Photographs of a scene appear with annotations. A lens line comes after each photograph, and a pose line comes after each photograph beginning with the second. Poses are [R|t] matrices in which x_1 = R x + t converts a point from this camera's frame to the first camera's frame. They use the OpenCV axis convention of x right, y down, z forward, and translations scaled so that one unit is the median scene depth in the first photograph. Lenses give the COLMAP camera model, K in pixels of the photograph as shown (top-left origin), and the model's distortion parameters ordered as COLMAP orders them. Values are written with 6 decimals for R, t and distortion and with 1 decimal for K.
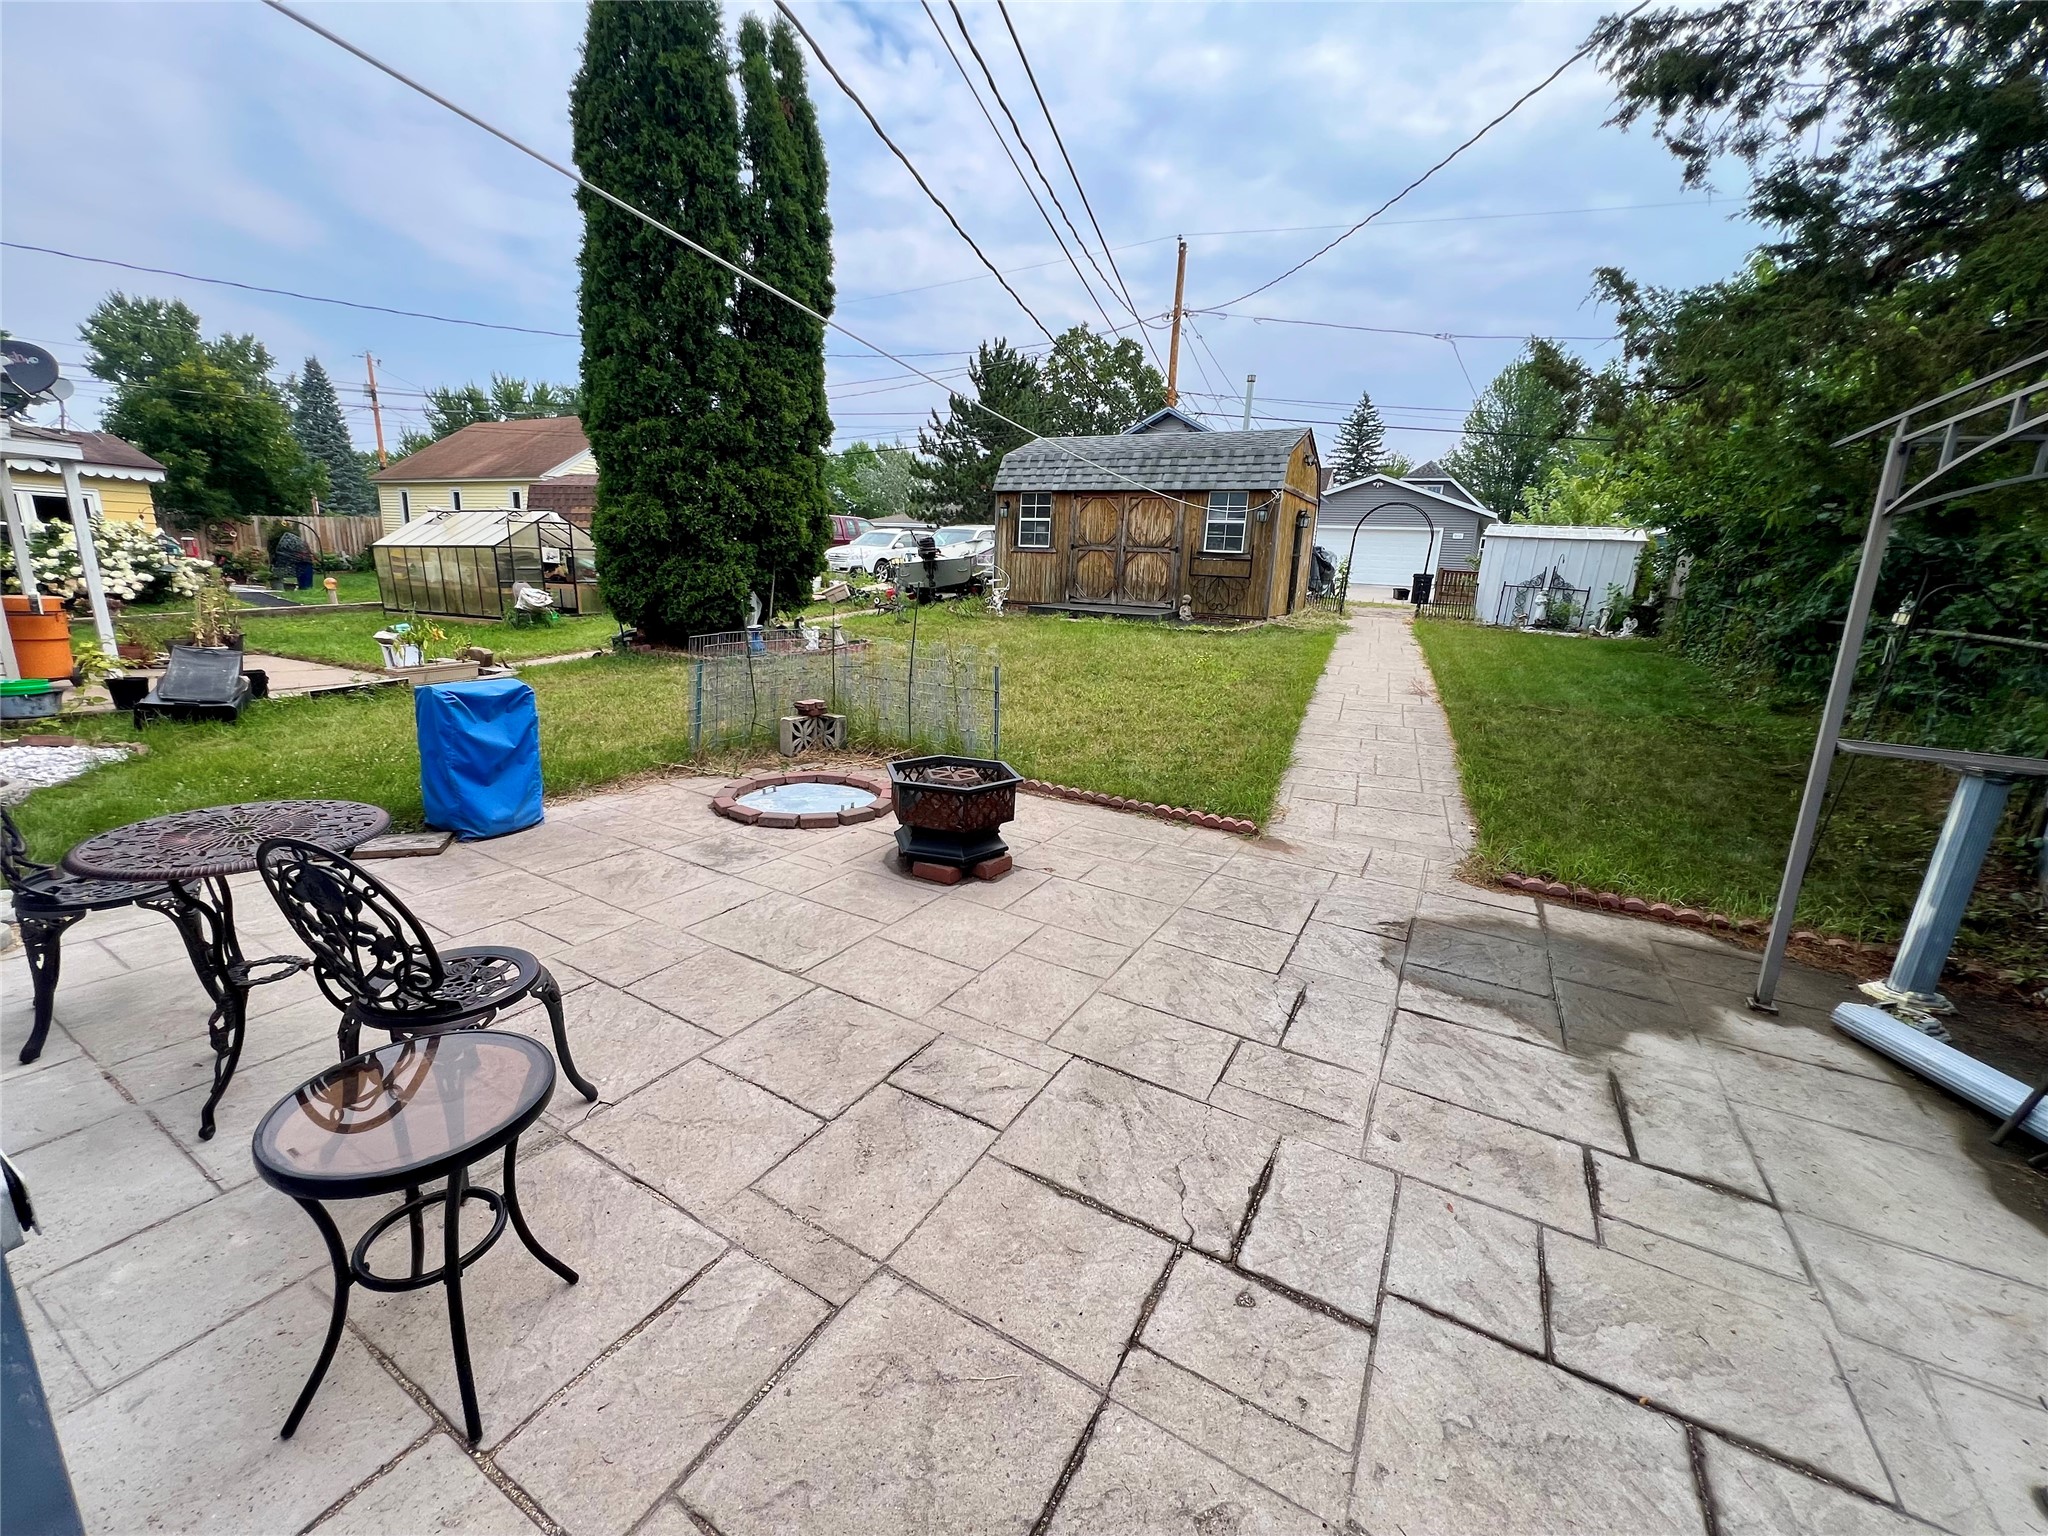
lens RADIAL K [[811.2, 0, 1016.9], [0, 811.2, 766.5], [0, 0, 1]] dist [-0.001174, -0.000066]
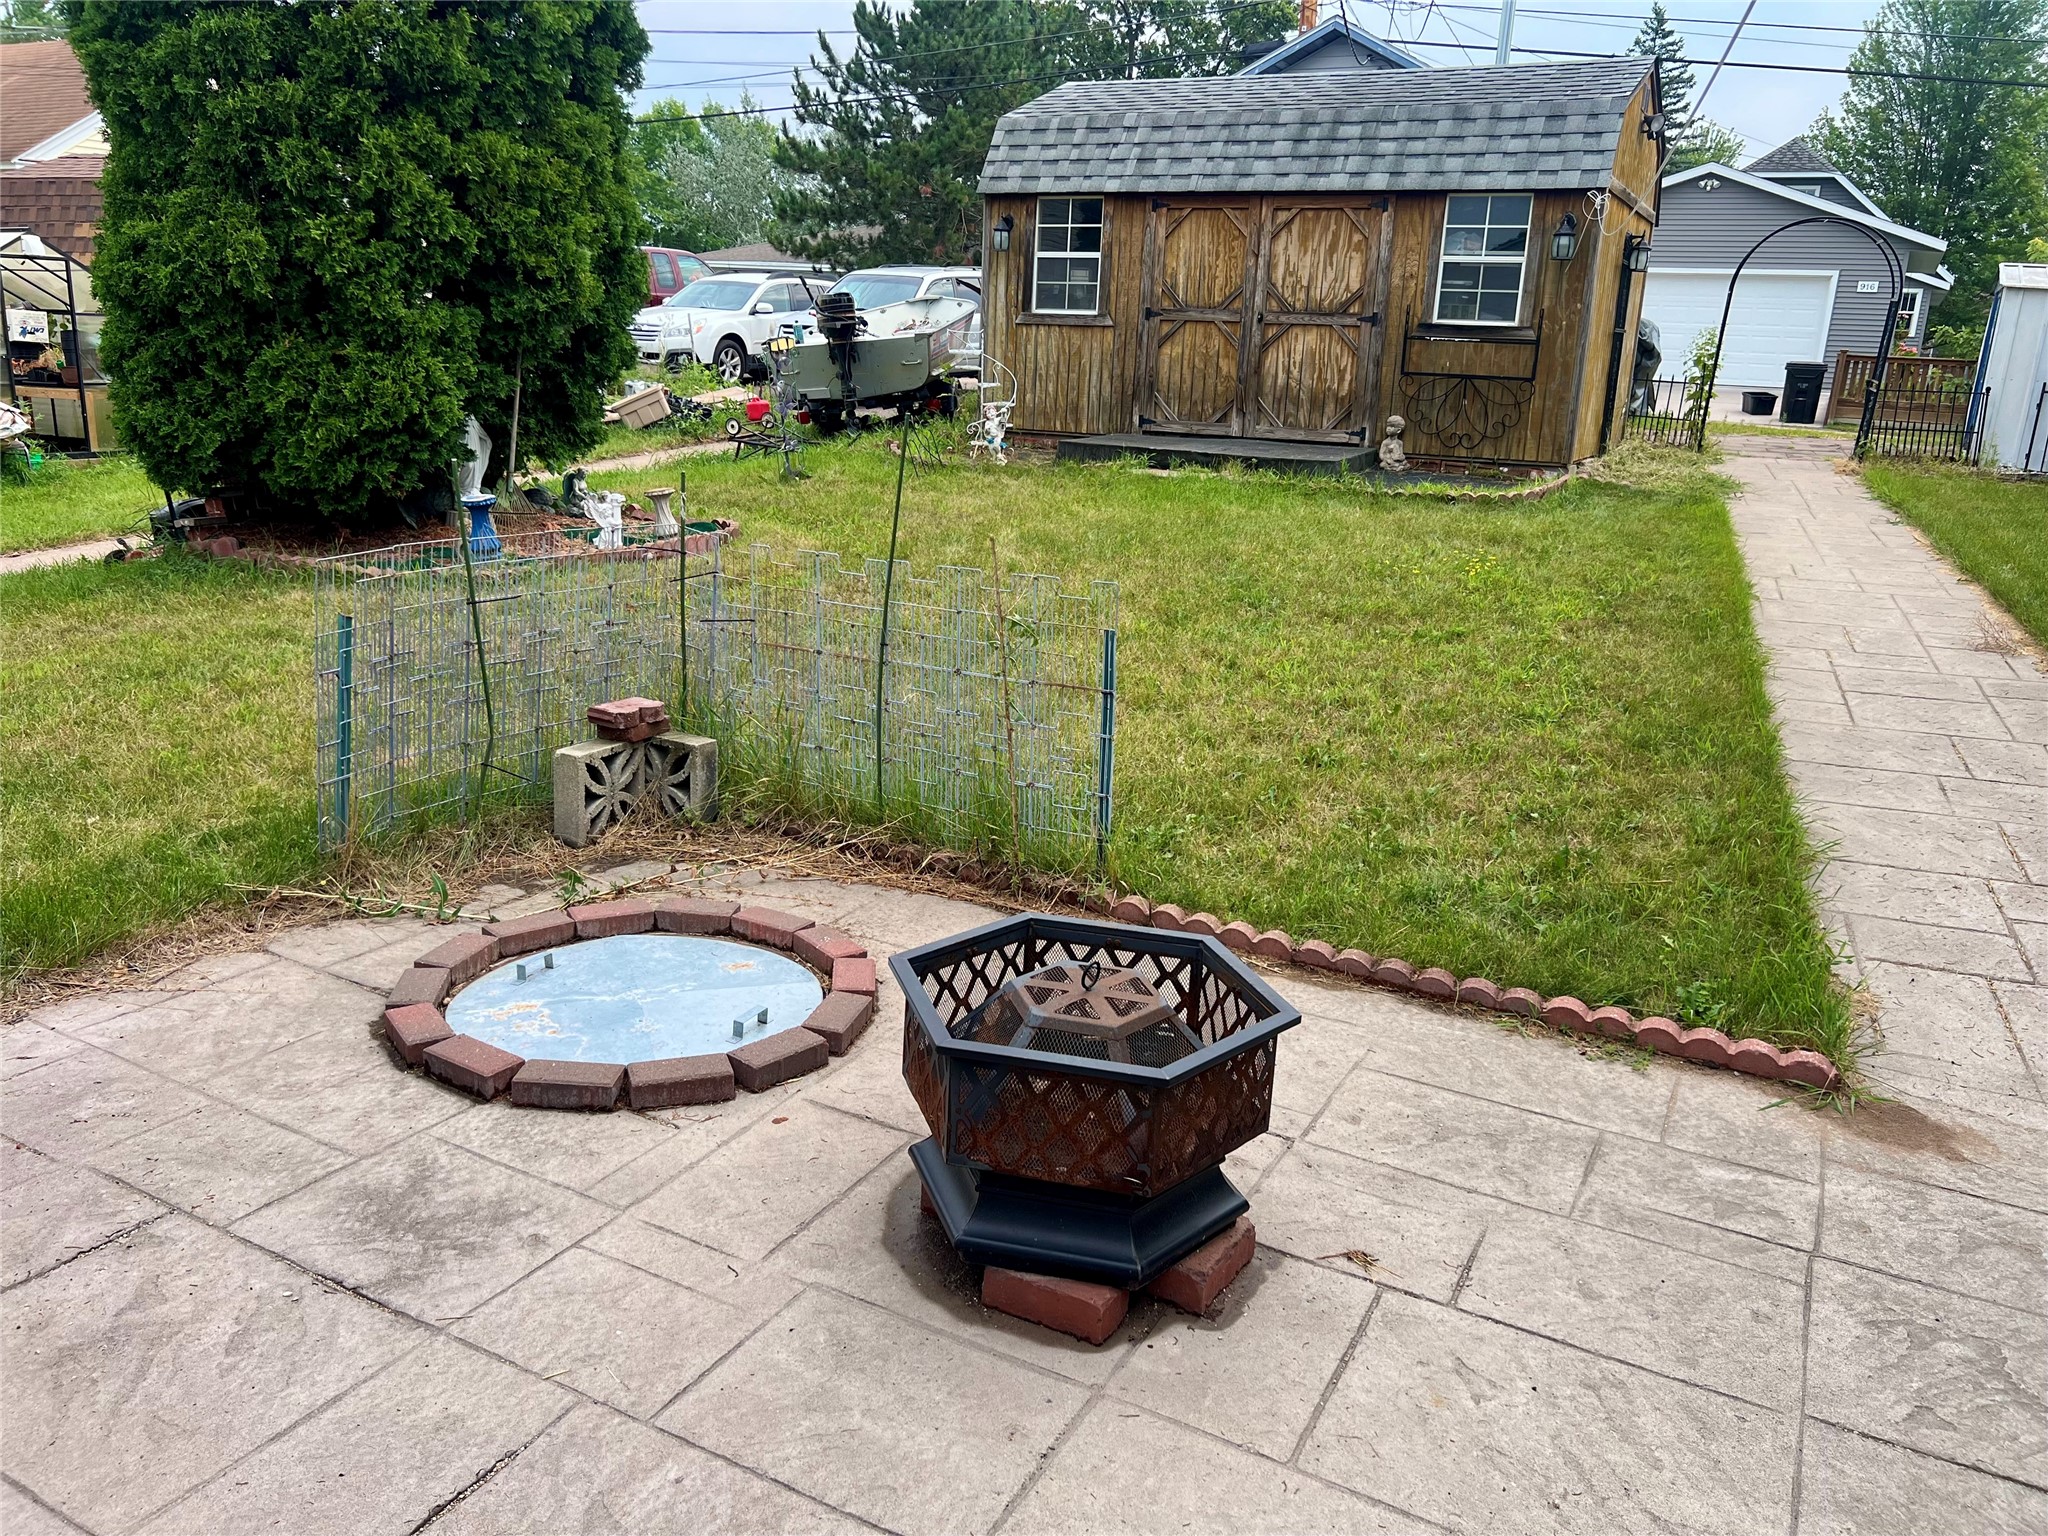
lens RADIAL K [[1533.9, 0, 1015.2], [0, 1533.9, 748.8], [0, 0, 1]] dist [0.051313, -0.053221]
pose [[0.999587, -0.007004, 0.027863, -0.039384], [0.006618, 0.999881, 0.013920, -0.032325], [-0.027957, -0.013730, 0.999515, 0.107514]]
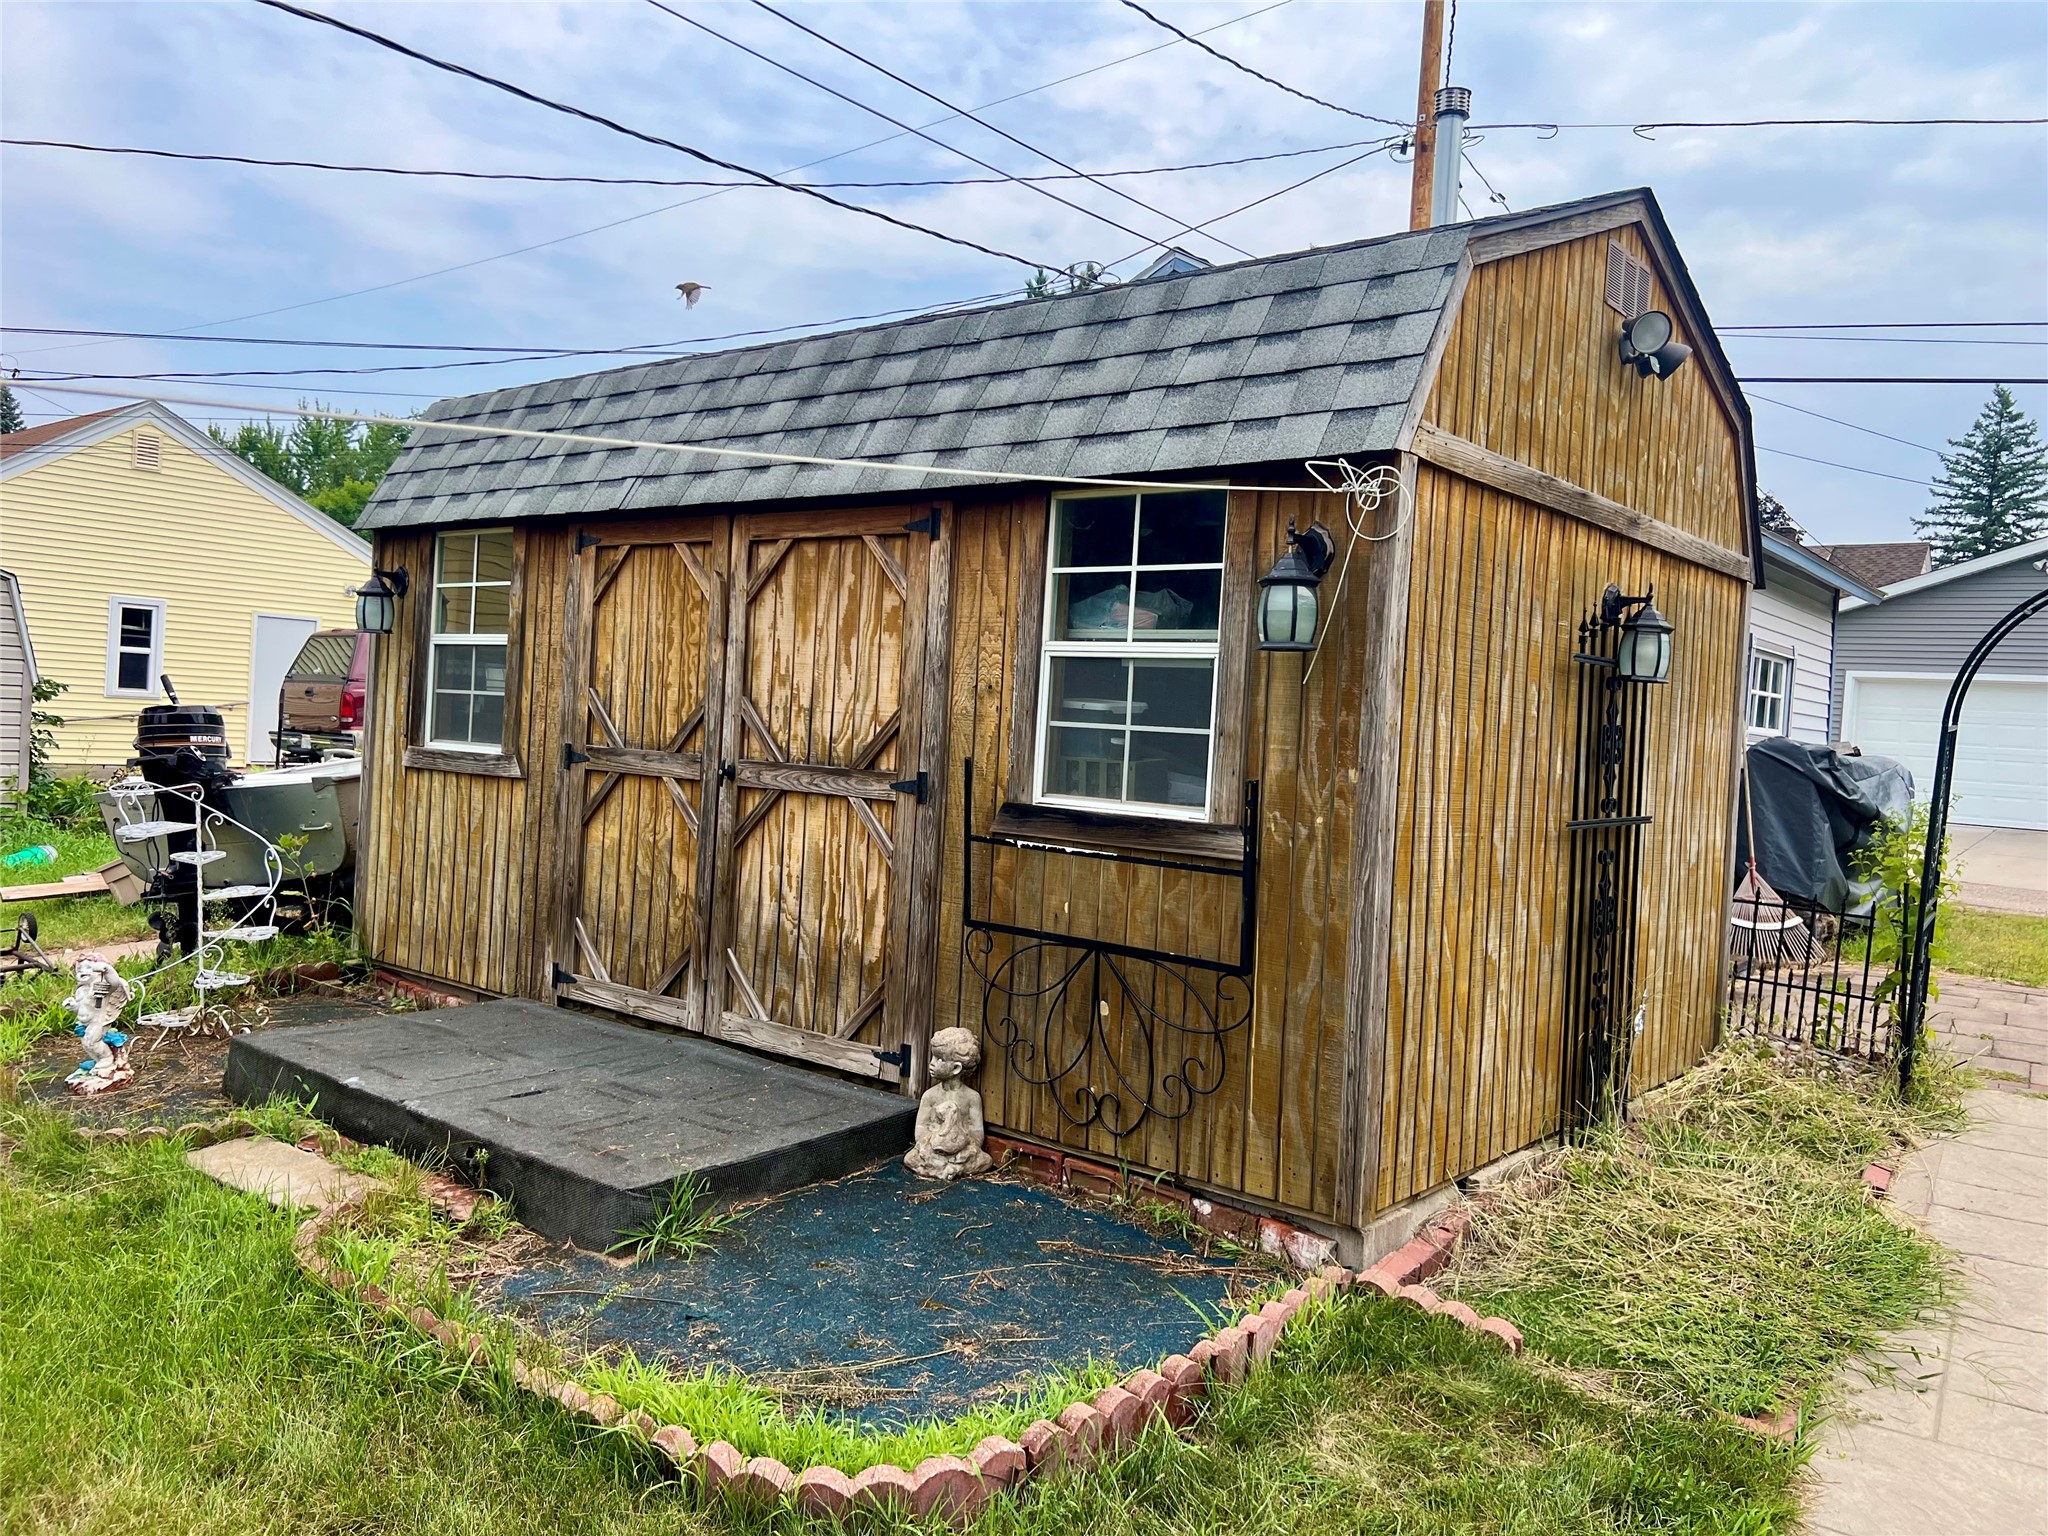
lens RADIAL K [[1512.6, 0, 1024.0], [0, 1512.6, 768.0], [0, 0, 1]] dist [0.048767, -0.055941]
pose [[0.982262, 0.017868, -0.186662, 0.296211], [-0.058544, 0.974912, -0.214753, -0.201600], [0.178142, 0.221872, 0.958665, 0.675679]]
